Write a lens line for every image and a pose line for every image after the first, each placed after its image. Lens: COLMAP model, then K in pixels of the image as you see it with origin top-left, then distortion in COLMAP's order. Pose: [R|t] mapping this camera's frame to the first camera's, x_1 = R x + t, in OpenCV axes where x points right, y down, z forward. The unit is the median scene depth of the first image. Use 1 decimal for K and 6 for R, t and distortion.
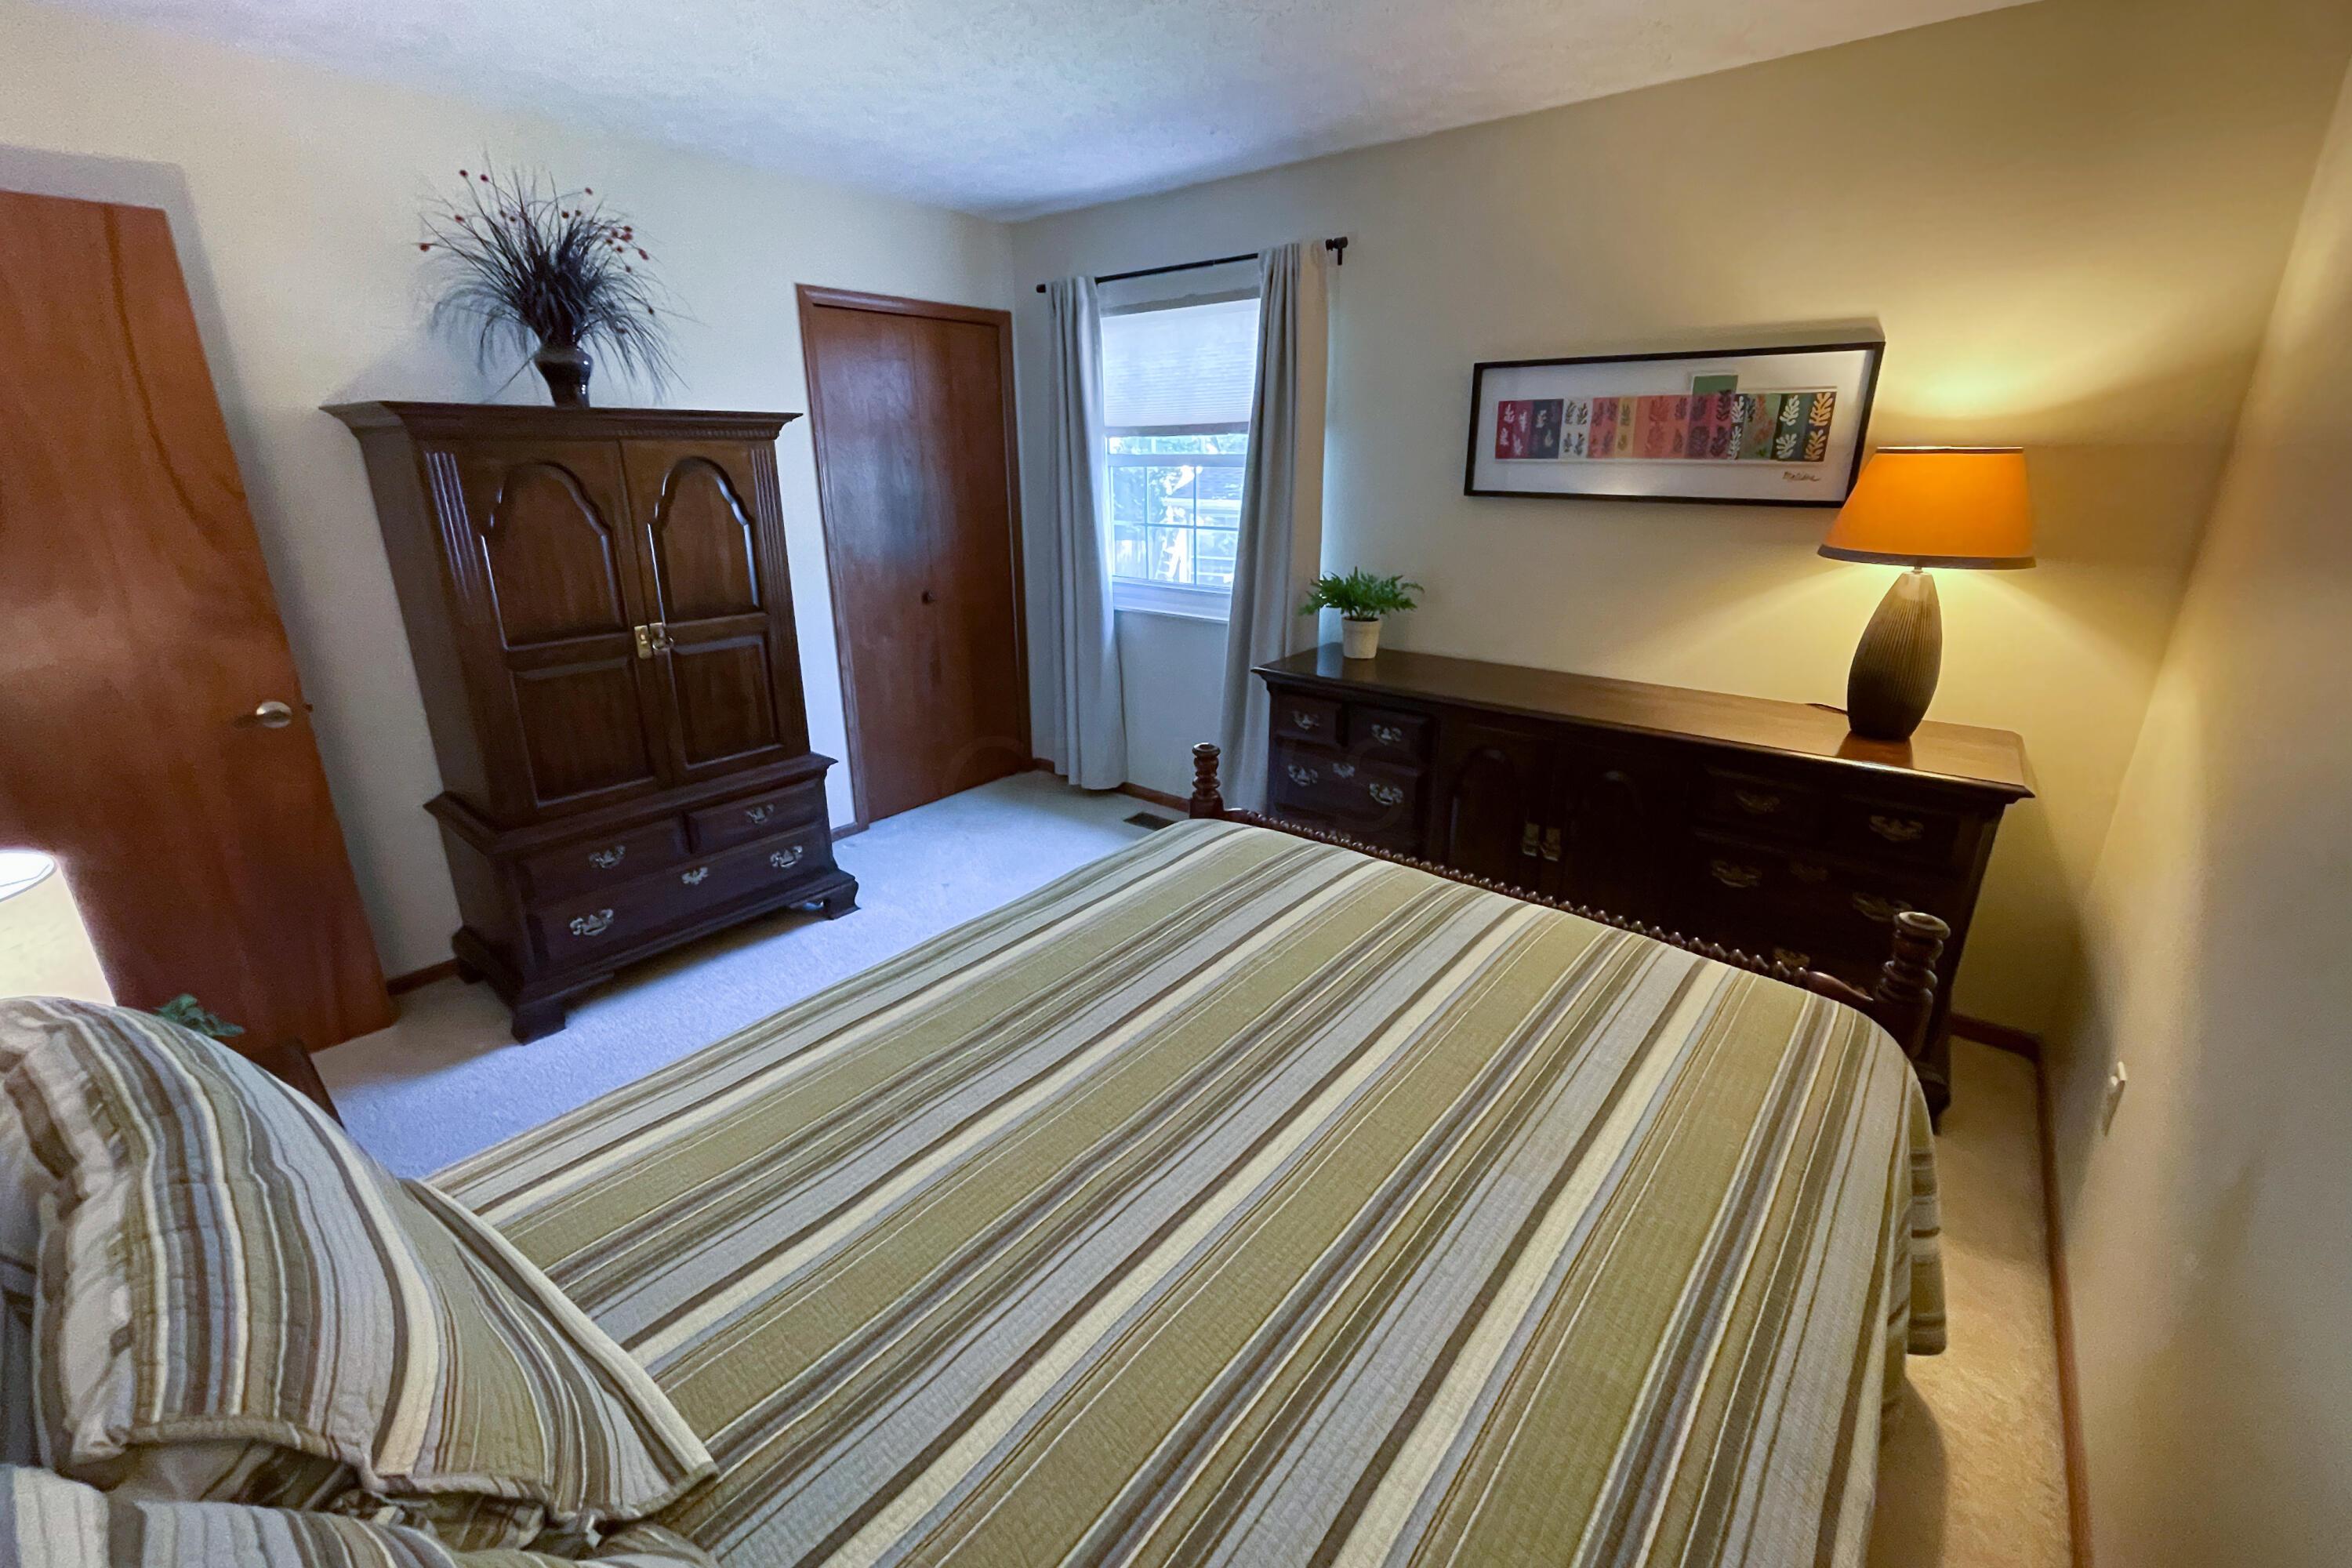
lens RADIAL K [[971.0, 0, 1175.7], [0, 971.0, 740.7], [0, 0, 1]] dist [0.000730, 0.000120]
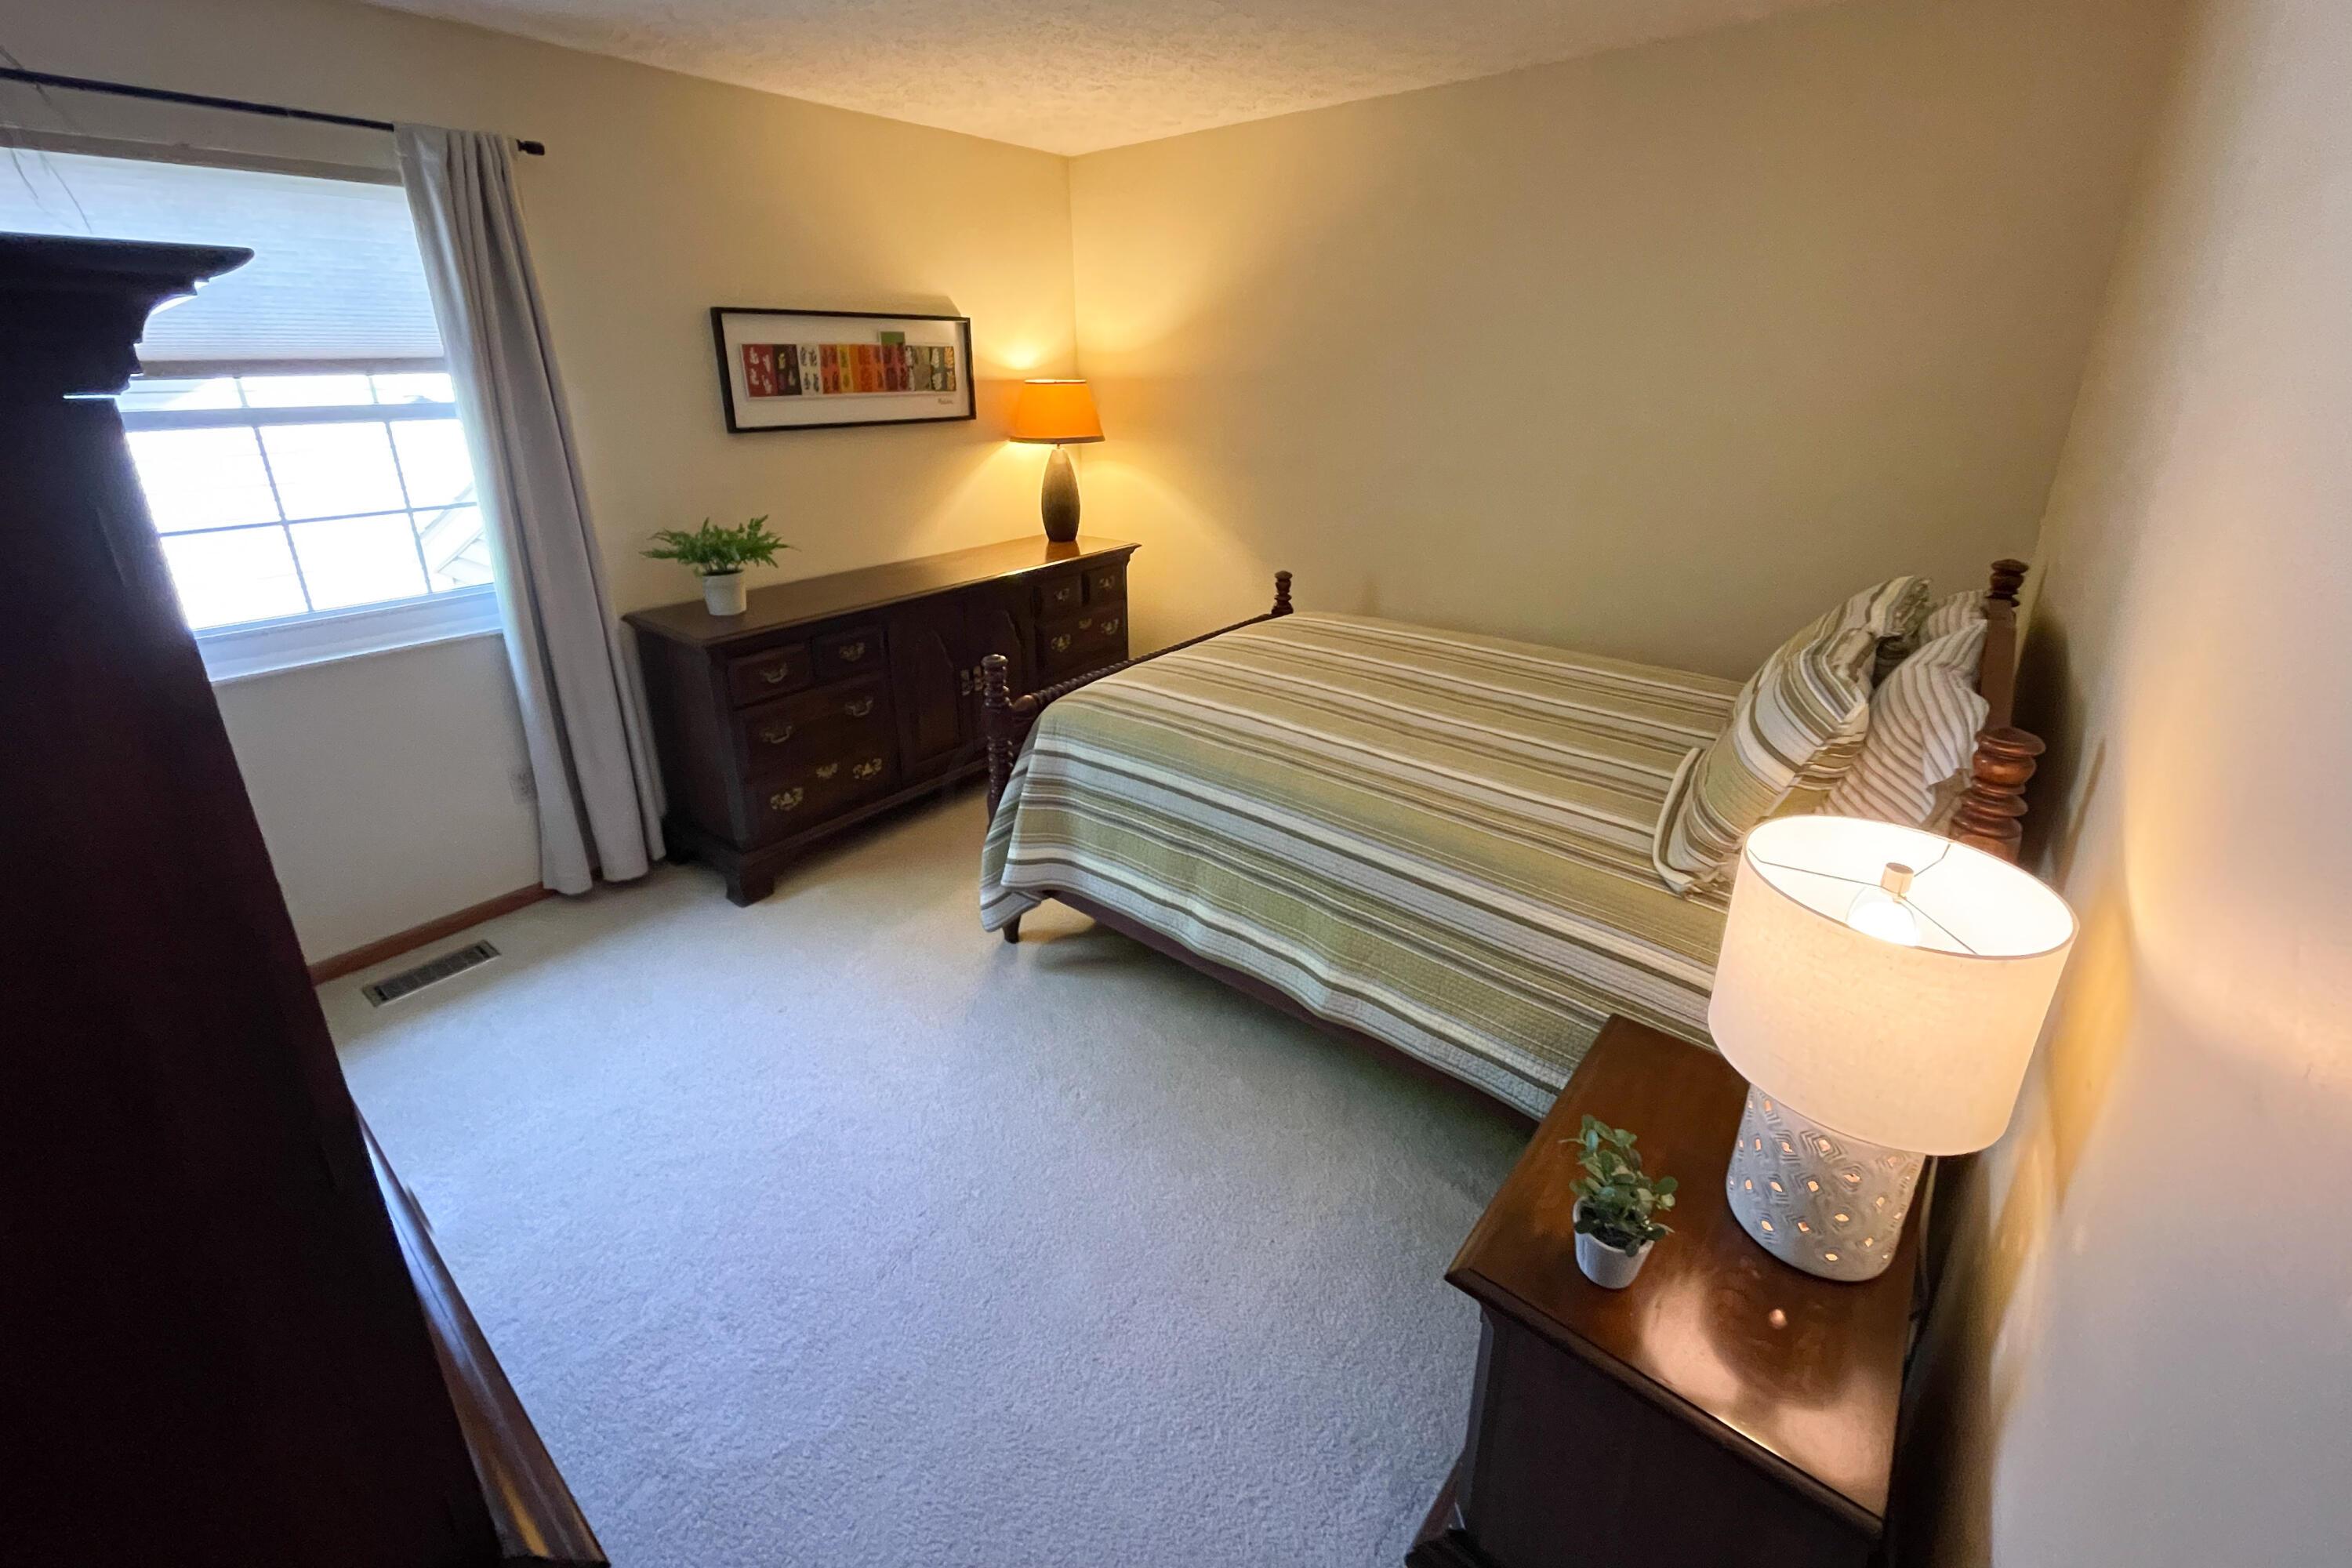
lens RADIAL K [[941.0, 0, 1177.8], [0, 941.0, 679.4], [0, 0, 1]] dist [-0.000529, -0.000064]
pose [[-0.008051, -0.314248, 0.949307, -0.829197], [0.302855, 0.903984, 0.301813, -0.194266], [-0.953003, 0.289933, 0.087893, 0.593133]]
